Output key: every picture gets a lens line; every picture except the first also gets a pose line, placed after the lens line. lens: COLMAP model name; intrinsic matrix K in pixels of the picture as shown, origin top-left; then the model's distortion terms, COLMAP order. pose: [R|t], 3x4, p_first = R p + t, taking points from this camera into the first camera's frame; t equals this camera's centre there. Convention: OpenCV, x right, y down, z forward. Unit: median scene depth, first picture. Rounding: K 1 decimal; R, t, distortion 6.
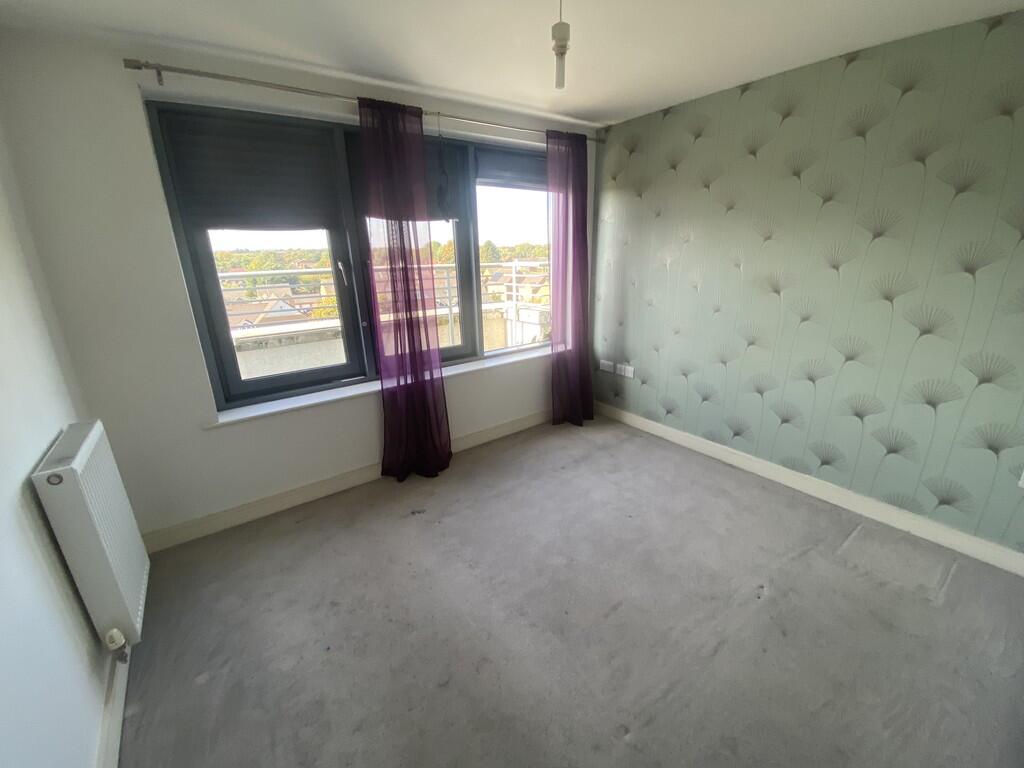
lens RADIAL K [[419.0, 0, 506.1], [0, 419.0, 381.9], [0, 0, 1]] dist [0.003428, -0.003531]
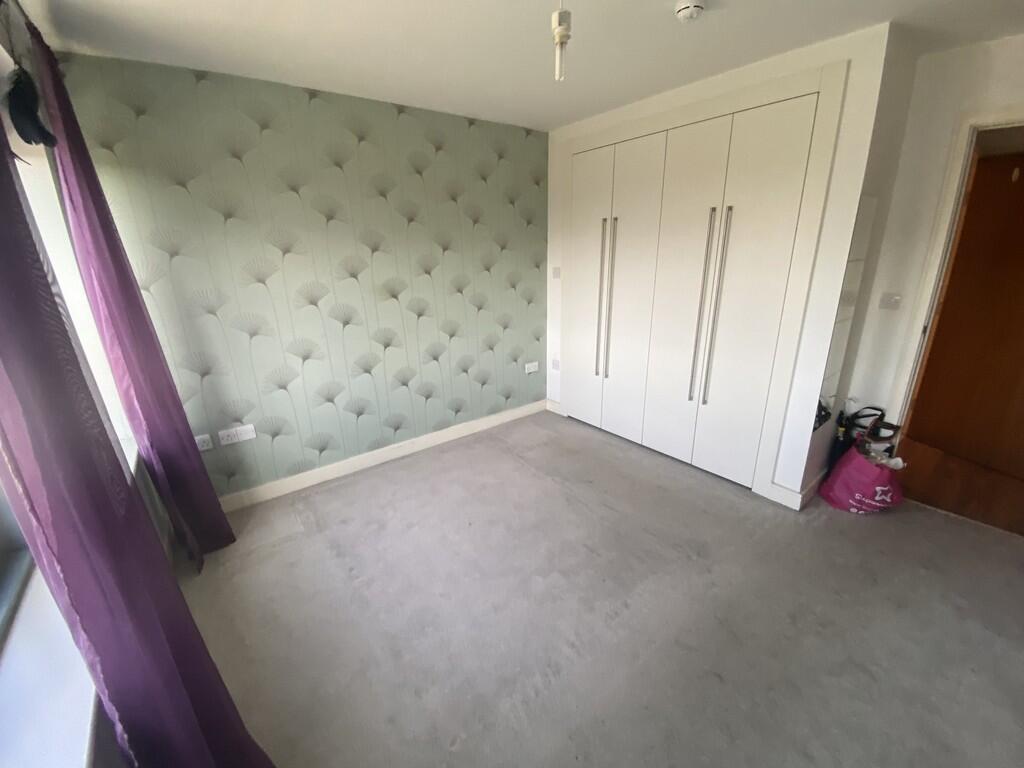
lens RADIAL K [[419.0, 0, 506.5], [0, 419.0, 384.2], [0, 0, 1]] dist [0.003428, -0.003531]
pose [[-0.012698, -0.283120, 0.959000, -0.442382], [0.328804, 0.904560, 0.271401, -0.173738], [-0.944313, 0.318769, 0.081605, 0.580022]]
